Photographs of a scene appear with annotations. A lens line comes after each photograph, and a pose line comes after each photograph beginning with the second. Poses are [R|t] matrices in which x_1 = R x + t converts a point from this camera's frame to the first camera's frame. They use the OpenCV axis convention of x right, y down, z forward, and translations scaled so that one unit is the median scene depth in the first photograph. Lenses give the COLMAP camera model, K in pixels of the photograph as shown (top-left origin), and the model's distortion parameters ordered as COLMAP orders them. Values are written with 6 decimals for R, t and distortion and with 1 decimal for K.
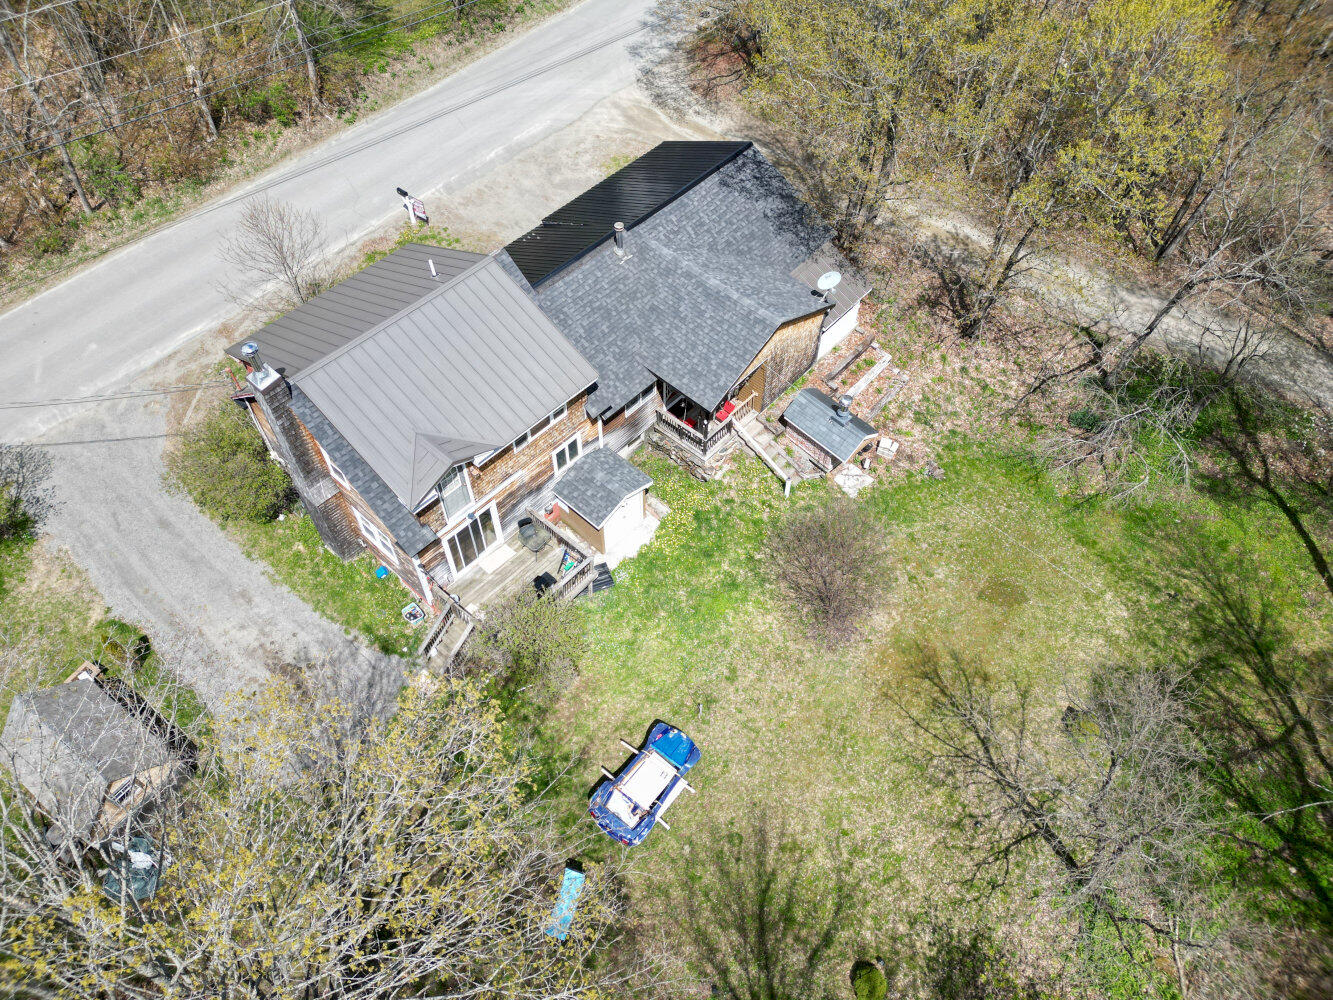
lens RADIAL K [[926.8, 0, 667.5], [0, 926.8, 495.3], [0, 0, 1]] dist [0.079079, -0.079435]
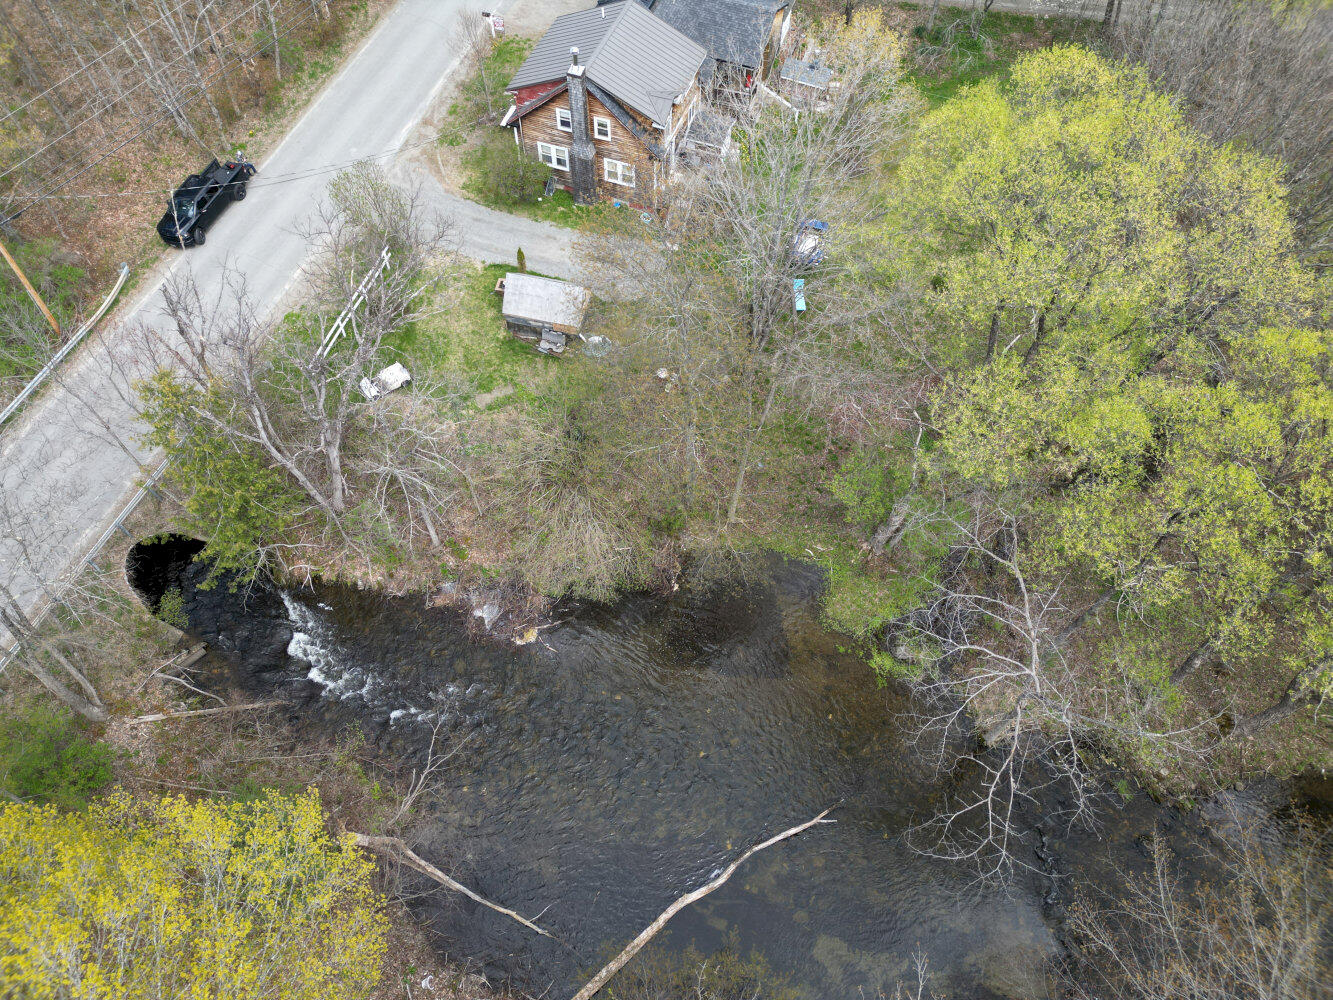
lens RADIAL K [[926.8, 0, 667.5], [0, 926.8, 495.3], [0, 0, 1]] dist [0.079079, -0.079435]
pose [[0.920546, -0.328751, 0.210993, -0.738933], [0.311580, 0.943713, 0.111011, 0.414886], [-0.235612, -0.036450, 0.971163, -0.717423]]
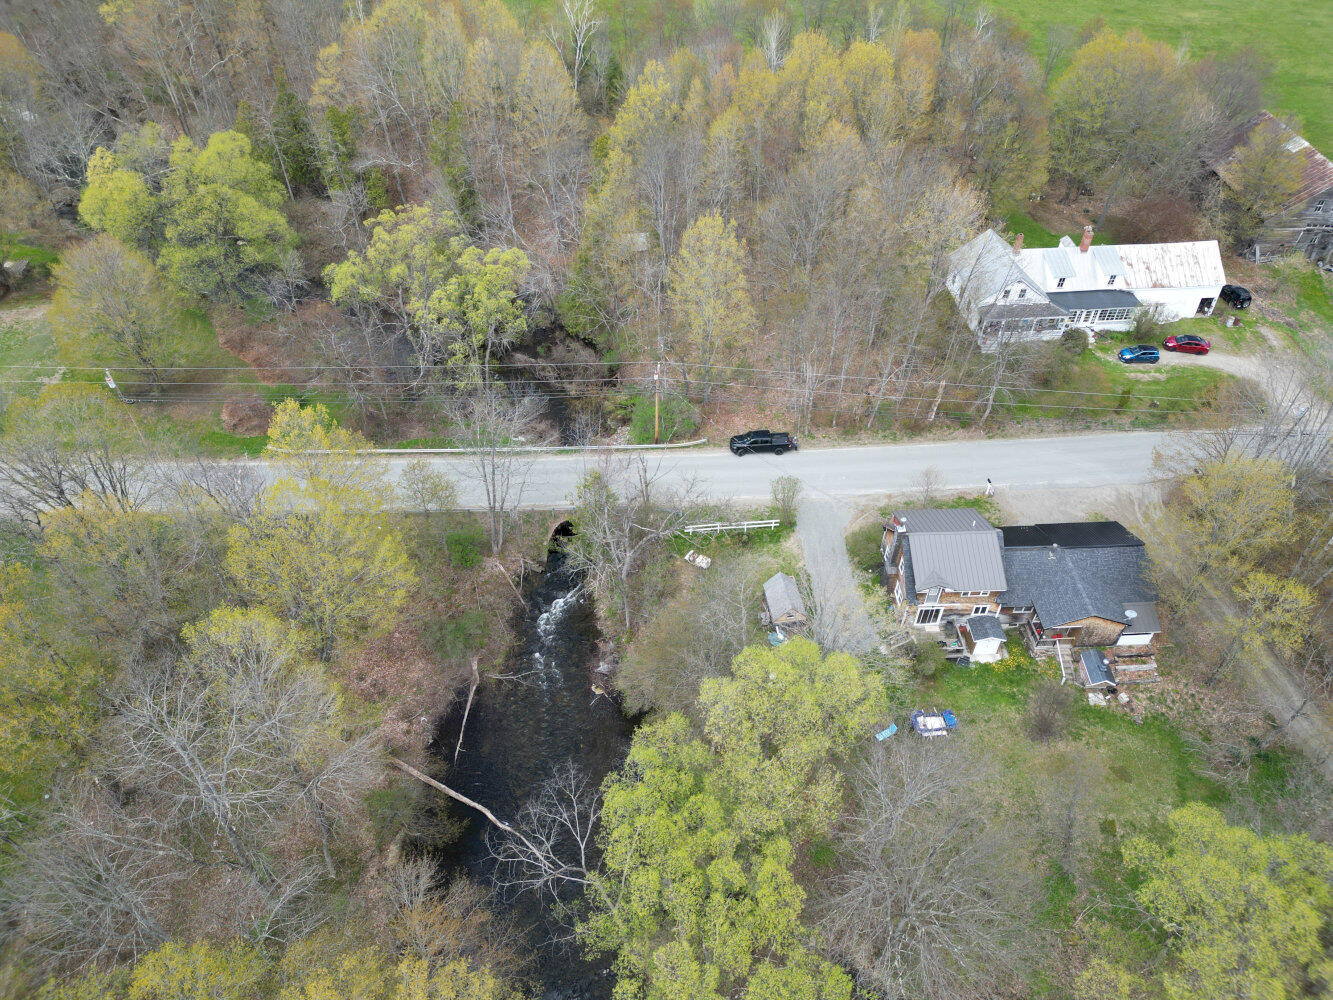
lens RADIAL K [[926.8, 0, 667.5], [0, 926.8, 495.3], [0, 0, 1]] dist [0.079079, -0.079435]
pose [[0.705867, 0.487447, -0.513952, 0.421547], [-0.564180, 0.825612, 0.008183, 0.147922], [0.428314, 0.284185, 0.857780, -1.534878]]
